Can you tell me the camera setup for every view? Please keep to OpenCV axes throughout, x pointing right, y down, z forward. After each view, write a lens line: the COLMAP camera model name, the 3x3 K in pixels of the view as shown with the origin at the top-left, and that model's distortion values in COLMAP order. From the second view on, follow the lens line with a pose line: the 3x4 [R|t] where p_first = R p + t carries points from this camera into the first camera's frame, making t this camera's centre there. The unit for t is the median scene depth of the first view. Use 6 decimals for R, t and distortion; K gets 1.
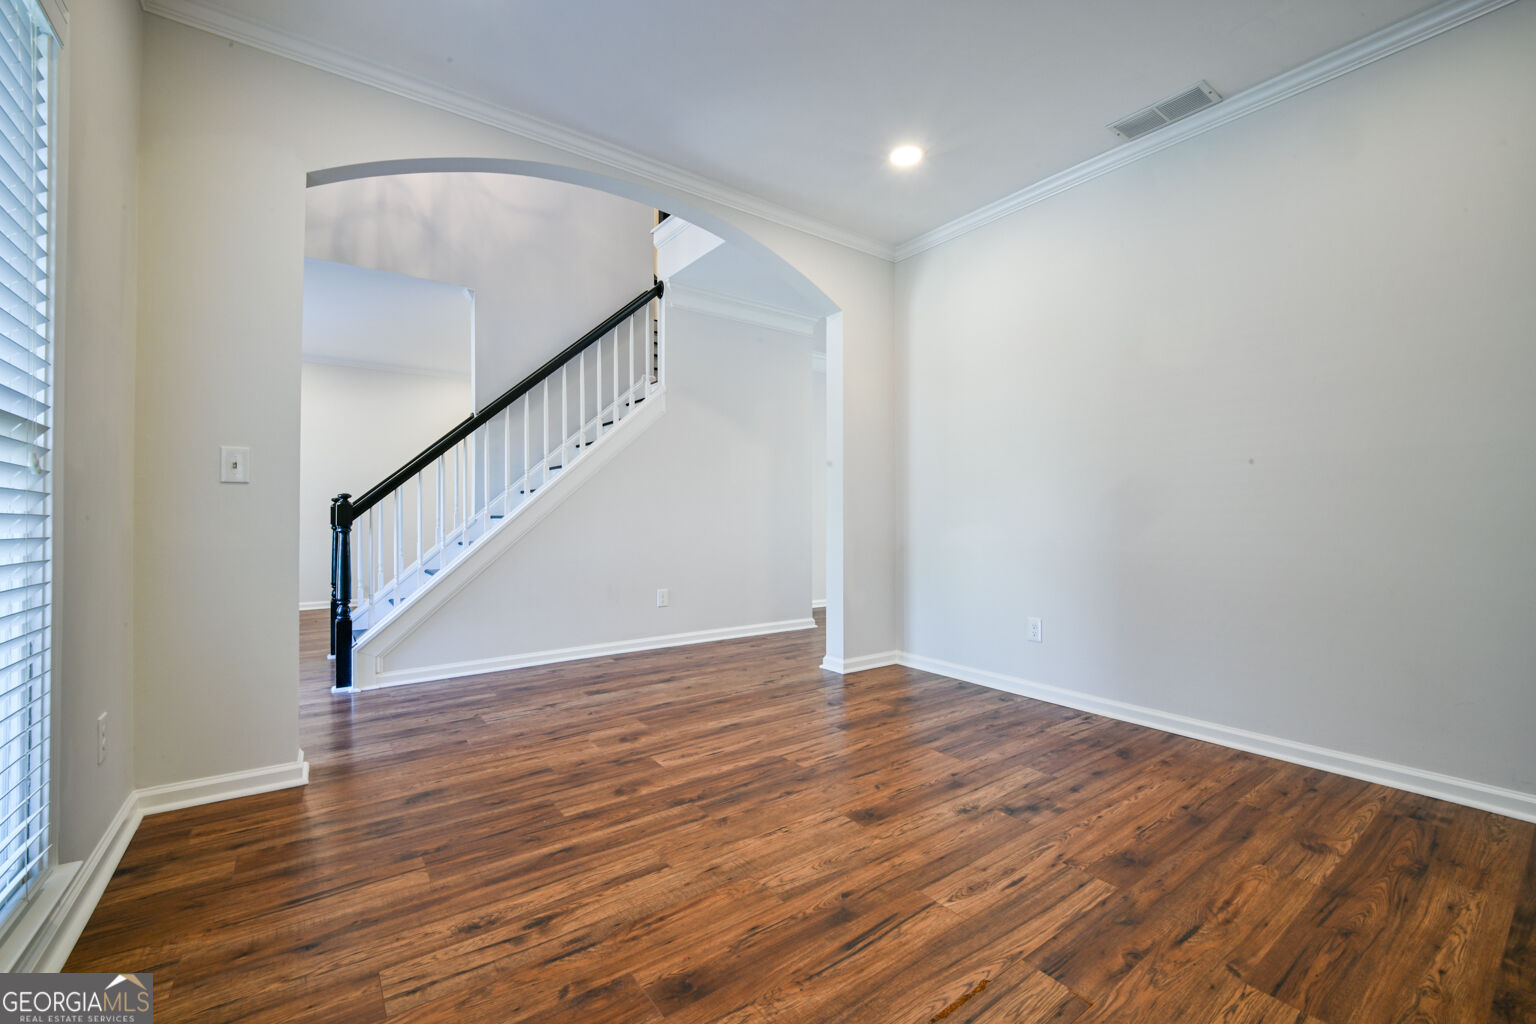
lens RADIAL K [[630.8, 0, 778.4], [0, 630.8, 508.8], [0, 0, 1]] dist [0.002133, -0.013045]
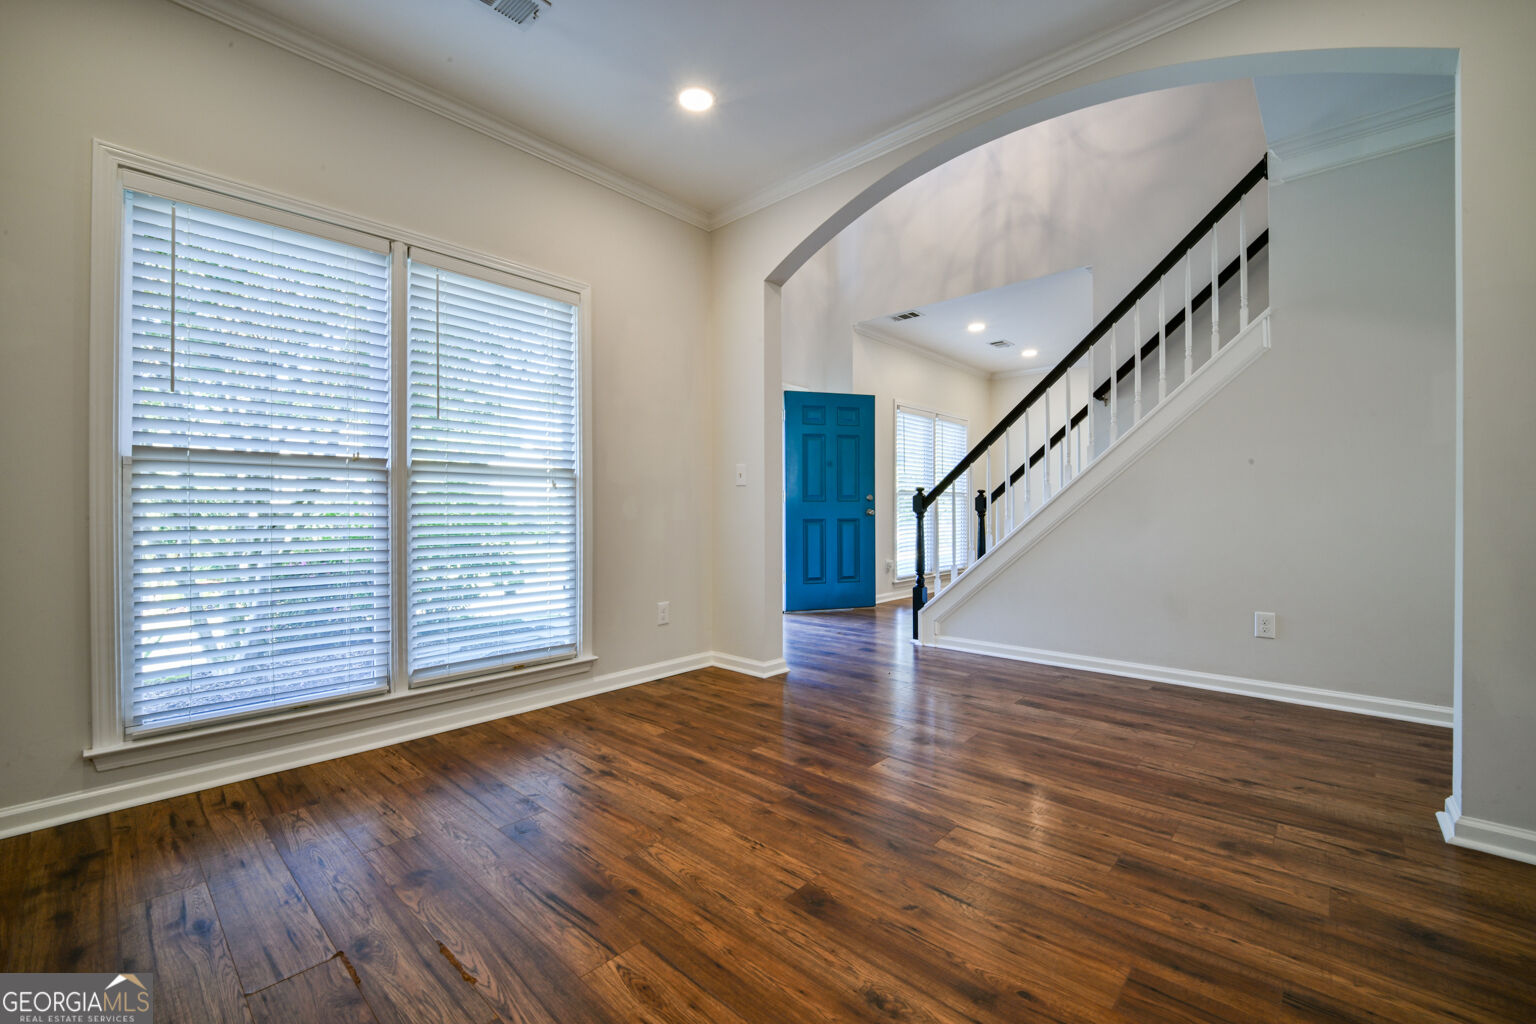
lens RADIAL K [[630.8, 0, 778.4], [0, 630.8, 508.8], [0, 0, 1]] dist [0.002133, -0.013045]
pose [[0.205593, 0.008631, -0.978599, 0.832656], [0.008037, 0.999912, 0.010507, 0.003800], [0.978605, -0.010025, 0.205506, 0.767392]]
